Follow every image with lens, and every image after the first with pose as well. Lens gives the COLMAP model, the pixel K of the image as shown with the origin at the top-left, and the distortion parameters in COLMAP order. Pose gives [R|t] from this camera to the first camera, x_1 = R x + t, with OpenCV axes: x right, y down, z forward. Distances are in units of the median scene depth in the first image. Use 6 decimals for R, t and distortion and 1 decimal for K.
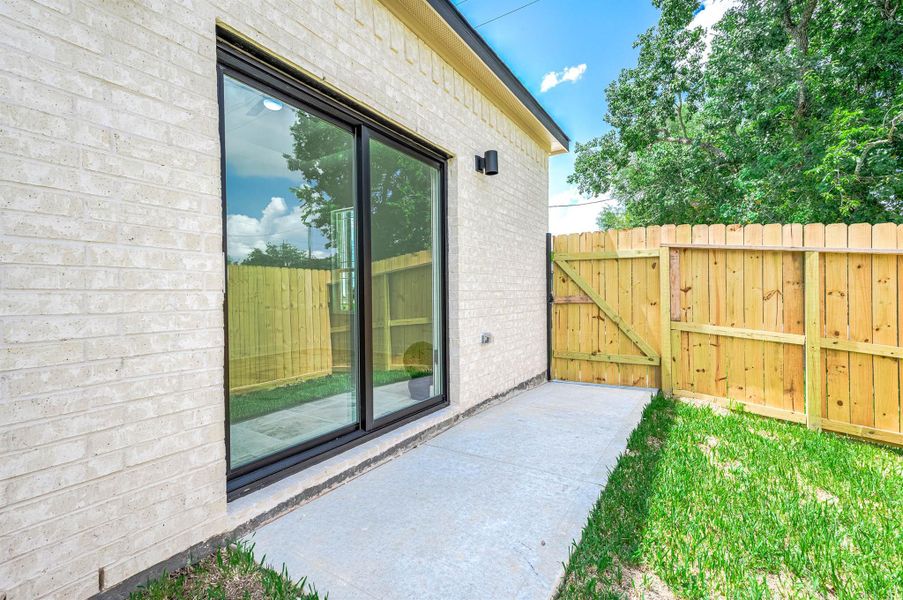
lens RADIAL K [[388.6, 0, 451.1], [0, 388.6, 294.2], [0, 0, 1]] dist [0.011977, 0.000378]
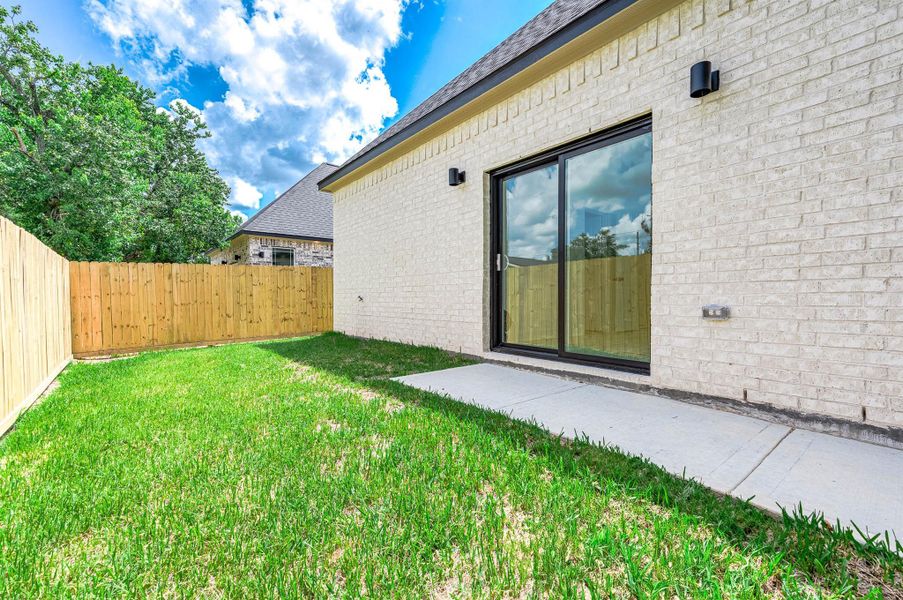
lens RADIAL K [[388.6, 0, 451.1], [0, 388.6, 294.2], [0, 0, 1]] dist [0.011977, 0.000378]
pose [[-0.315903, -0.002167, -0.948789, 1.188403], [0.003214, 0.999989, -0.003354, 0.099418], [0.948786, -0.004109, -0.315893, 0.945945]]
